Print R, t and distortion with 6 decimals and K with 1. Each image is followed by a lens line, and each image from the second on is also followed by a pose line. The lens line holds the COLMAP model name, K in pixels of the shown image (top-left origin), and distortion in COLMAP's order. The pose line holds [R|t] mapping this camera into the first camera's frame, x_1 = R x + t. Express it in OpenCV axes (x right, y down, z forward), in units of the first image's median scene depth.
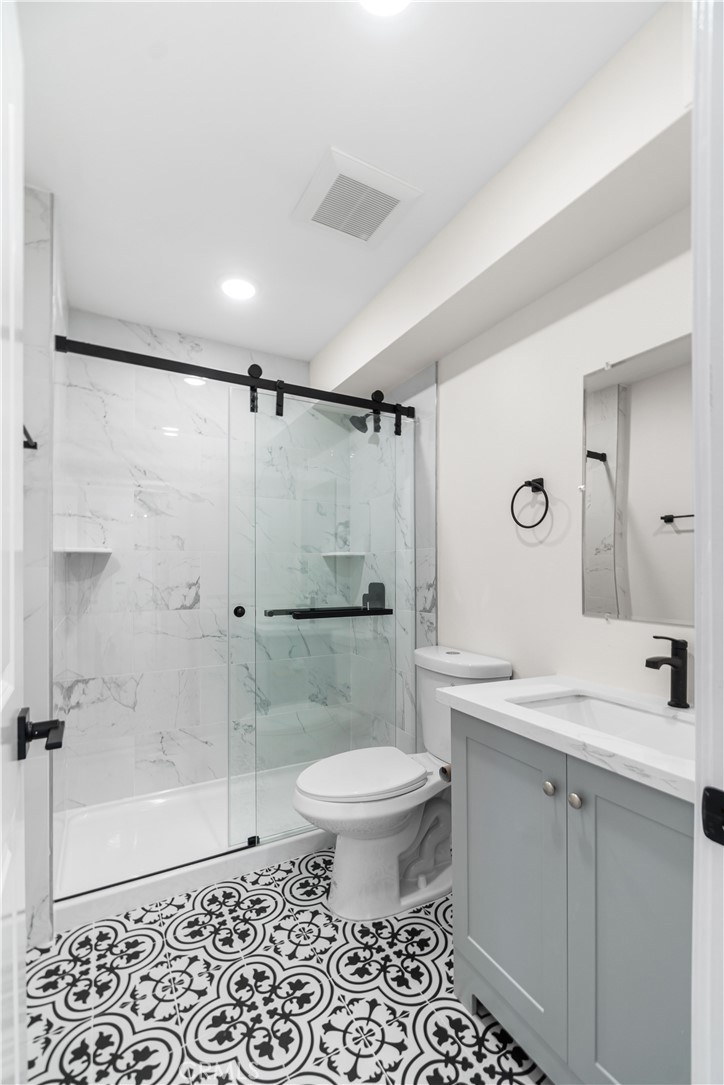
lens RADIAL K [[475.9, 0, 371.1], [0, 475.9, 573.8], [0, 0, 1]] dist [-0.000427, 0.001044]
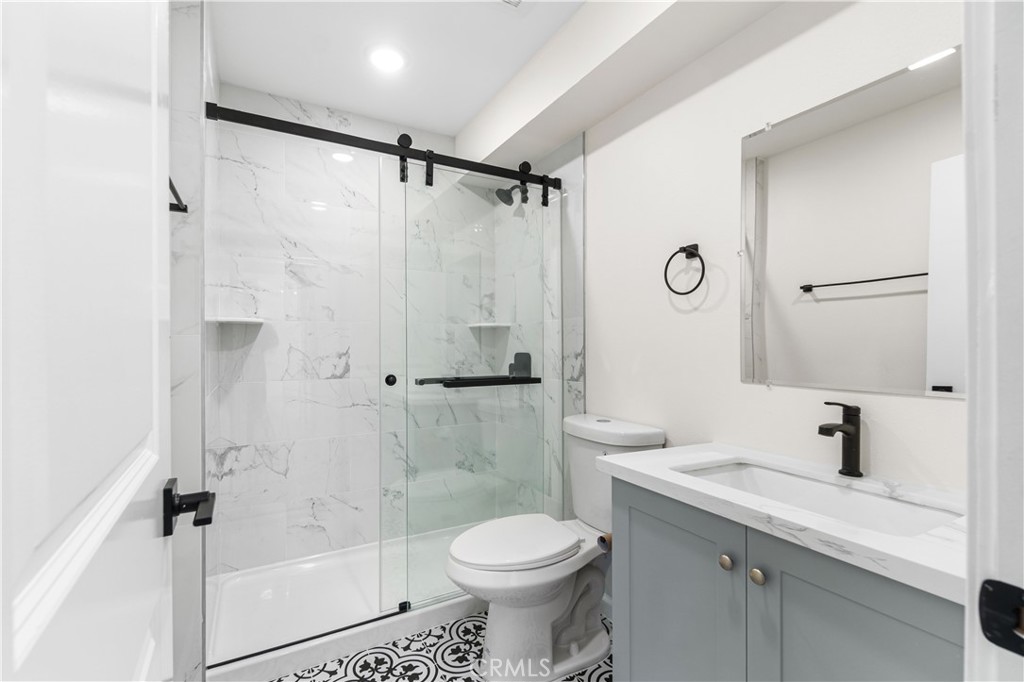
lens RADIAL K [[449.1, 0, 505.6], [0, 449.1, 349.3], [0, 0, 1]] dist [-0.000427, 0.001044]
pose [[0.999991, -0.002016, -0.003822, -0.030597], [0.002036, 0.999984, 0.005264, 0.010725], [0.003811, -0.005272, 0.999979, 0.053743]]
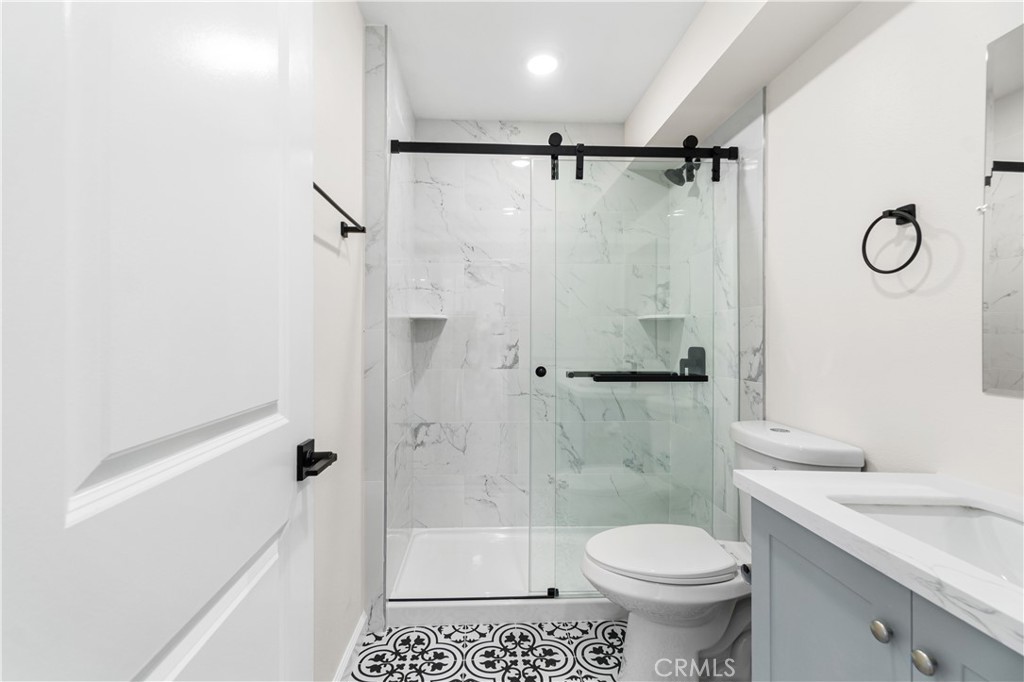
lens RADIAL K [[449.1, 0, 489.5], [0, 449.1, 341.1], [0, 0, 1]] dist [-0.000427, 0.001044]
pose [[0.891315, 0.005142, -0.453355, 0.078517], [-0.003652, 0.999985, 0.004163, 0.009035], [0.453370, -0.002055, 0.891320, 0.070152]]
